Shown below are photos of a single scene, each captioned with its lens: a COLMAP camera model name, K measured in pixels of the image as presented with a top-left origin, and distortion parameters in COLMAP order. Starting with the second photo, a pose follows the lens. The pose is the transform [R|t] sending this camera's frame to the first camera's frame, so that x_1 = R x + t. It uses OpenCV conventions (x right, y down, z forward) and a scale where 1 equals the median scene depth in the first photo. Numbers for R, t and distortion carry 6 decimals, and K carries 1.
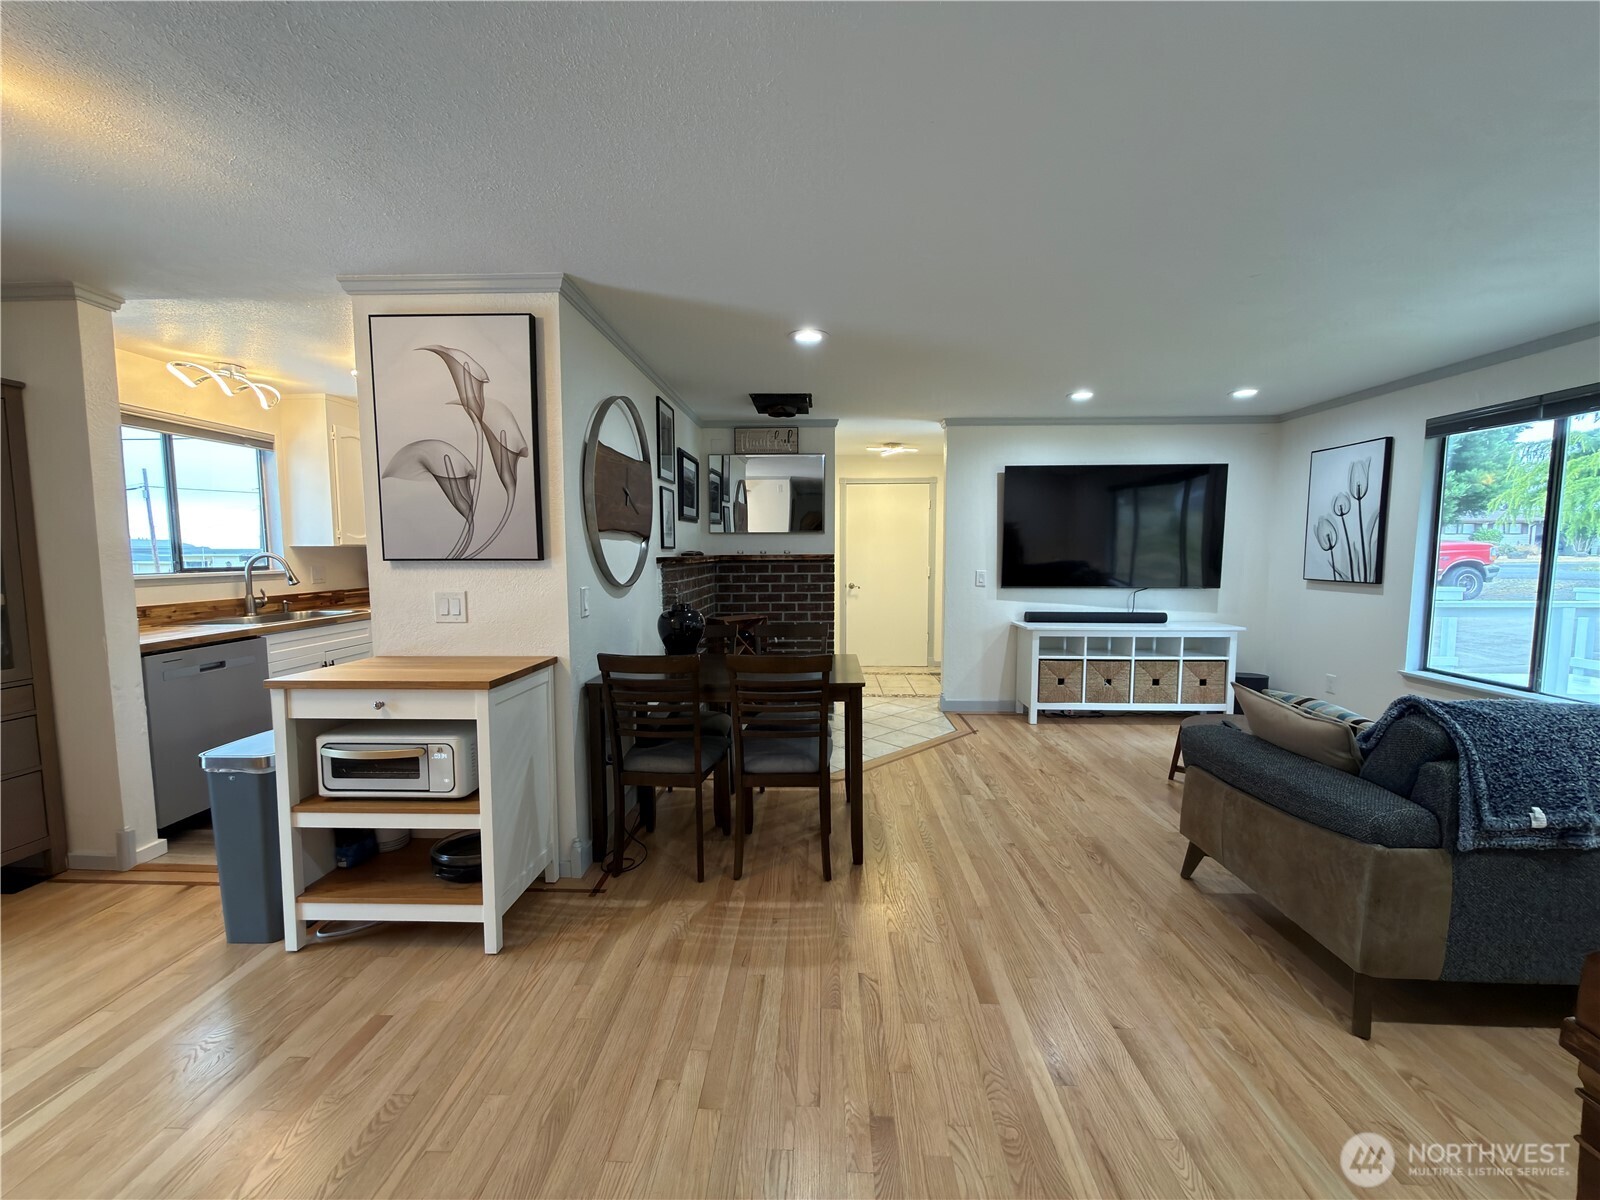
lens RADIAL K [[634.1, 0, 797.9], [0, 634.1, 602.7], [0, 0, 1]] dist [-0.001860, -0.000318]
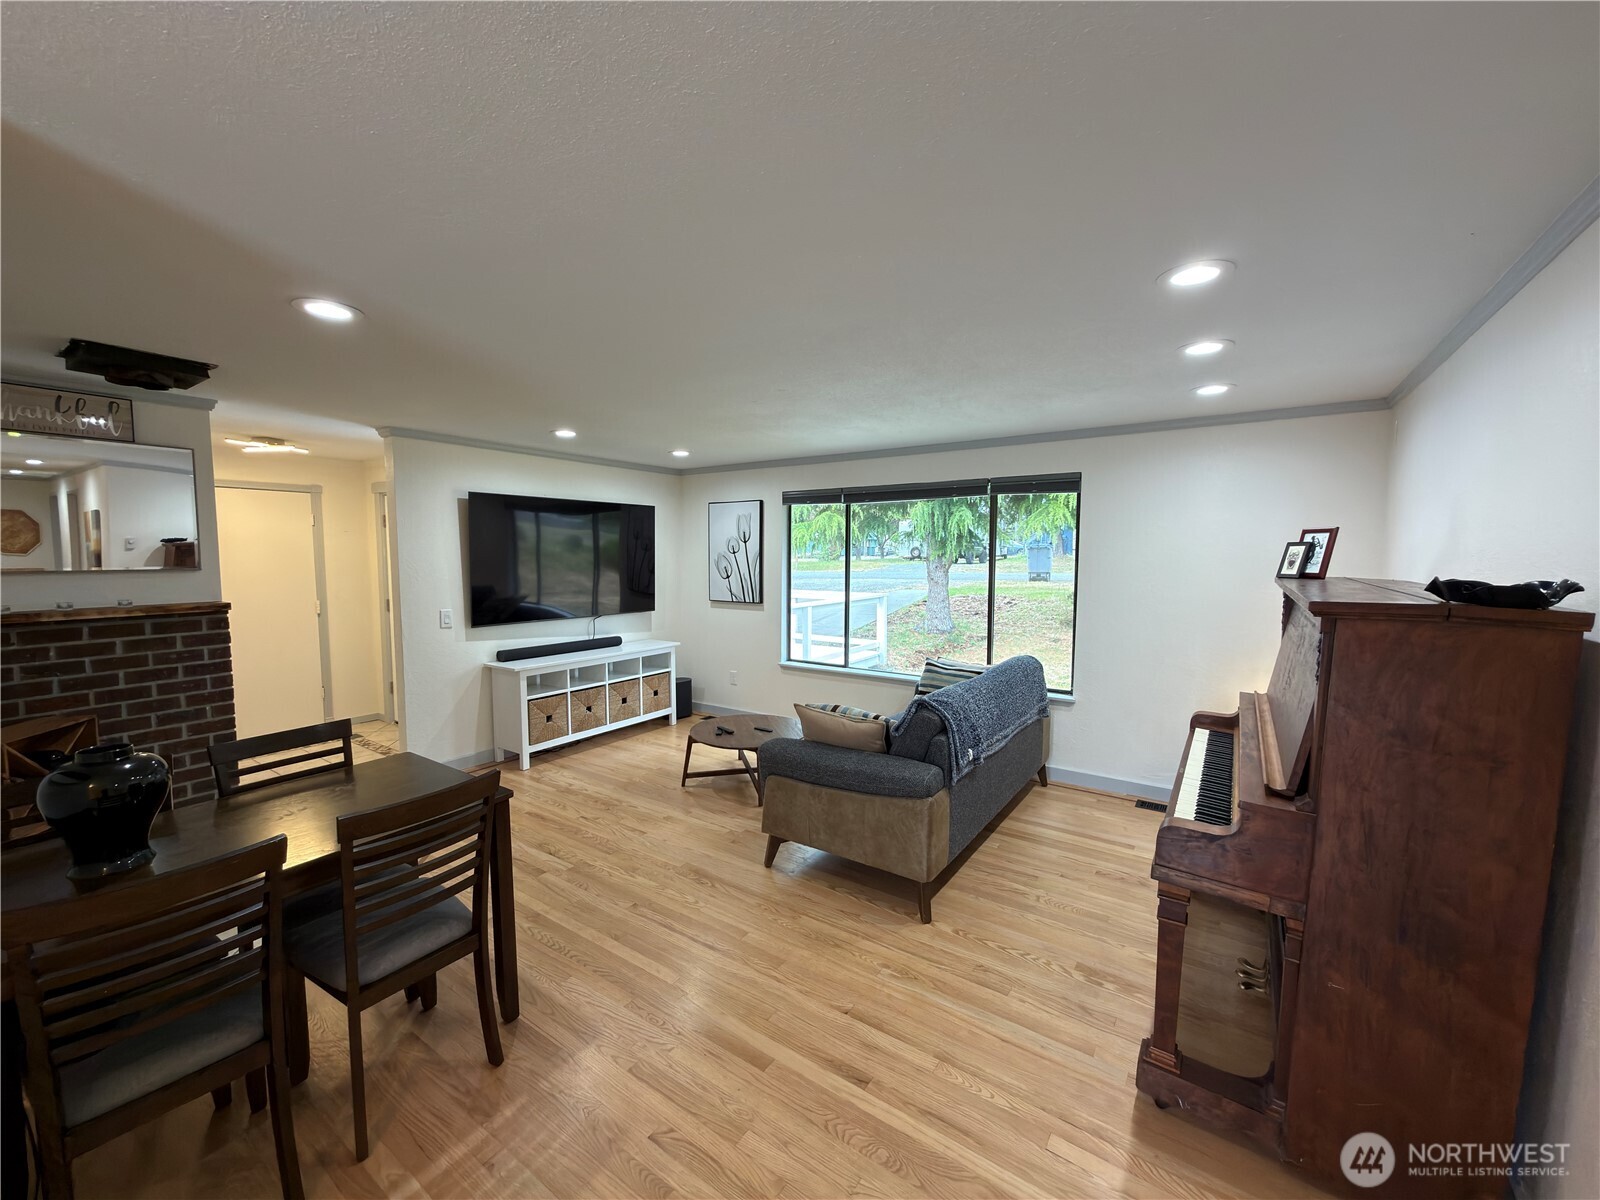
lens RADIAL K [[634.1, 0, 797.9], [0, 634.1, 602.7], [0, 0, 1]] dist [-0.001860, -0.000318]
pose [[0.536589, -0.063255, 0.841470, -0.230820], [0.067266, 0.997220, 0.032070, -0.071908], [-0.841159, 0.039394, 0.539352, 0.170379]]
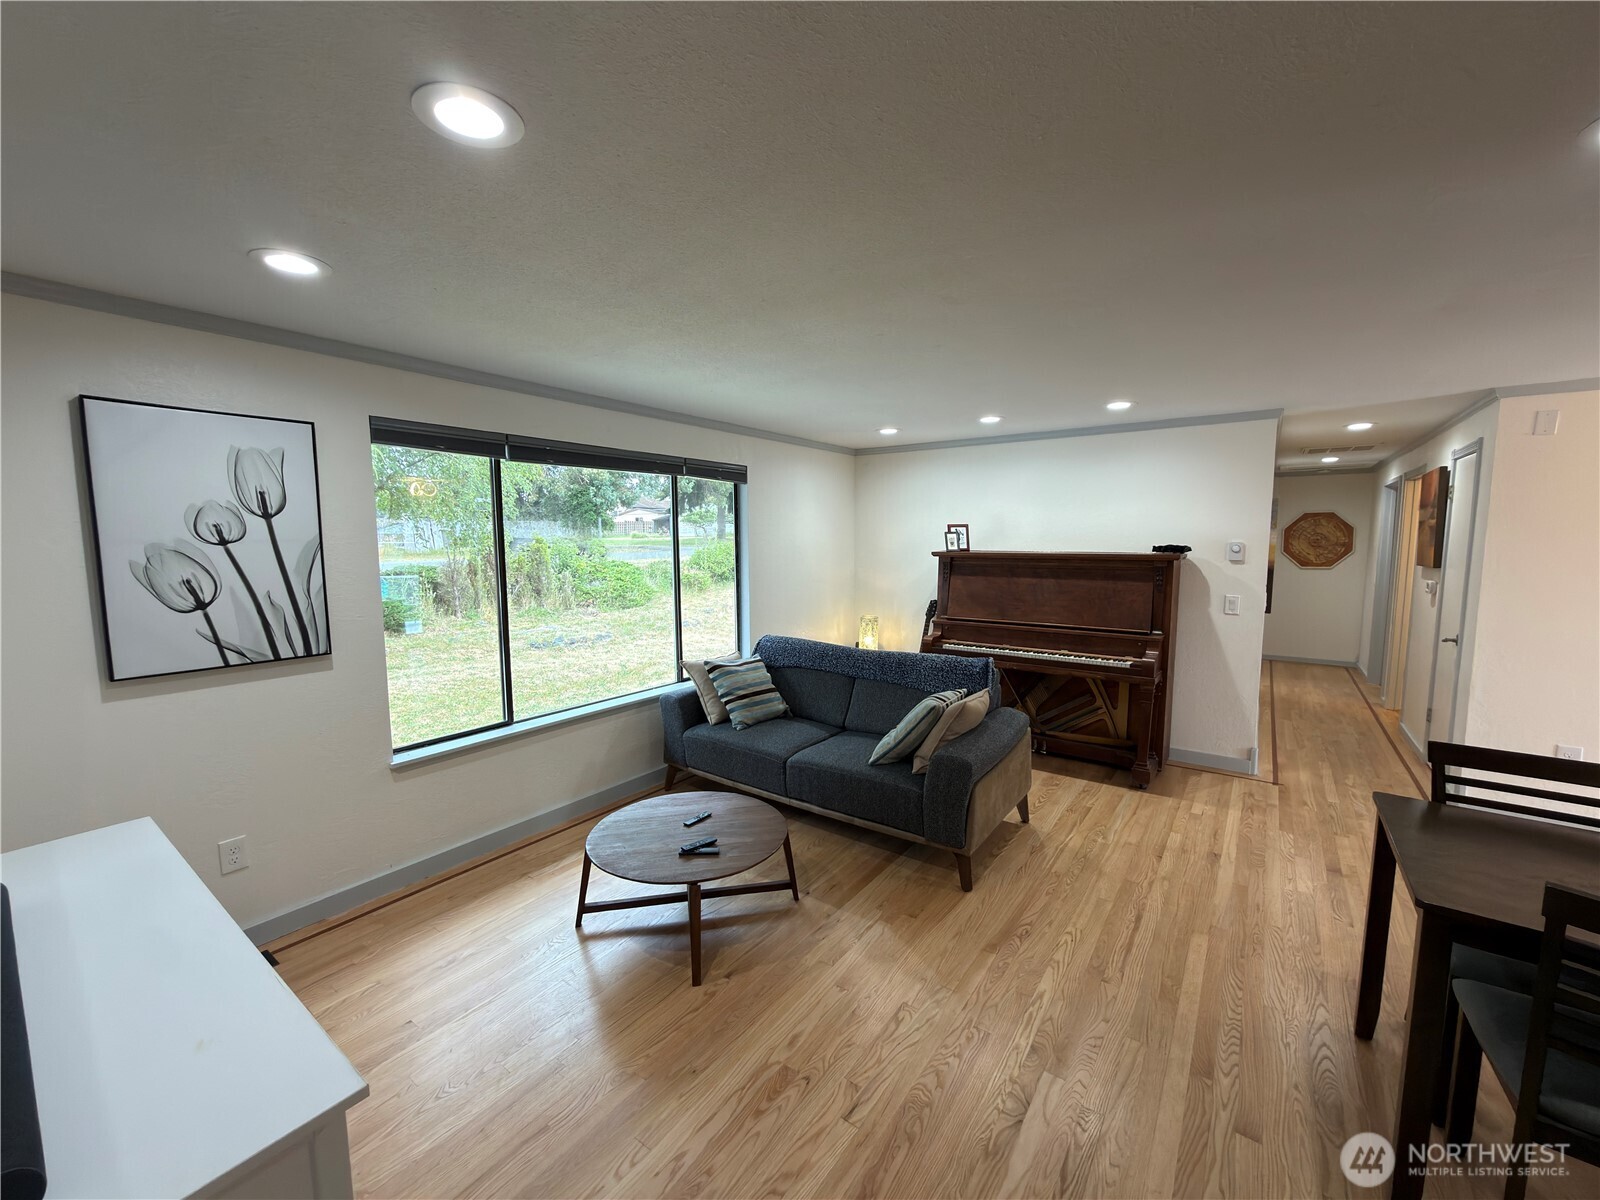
lens RADIAL K [[634.1, 0, 797.9], [0, 634.1, 602.7], [0, 0, 1]] dist [-0.001860, -0.000318]
pose [[-0.826501, -0.046826, 0.560985, 0.166876], [0.055851, 0.984797, 0.164488, -0.161071], [-0.560158, 0.167281, -0.811320, 1.258229]]
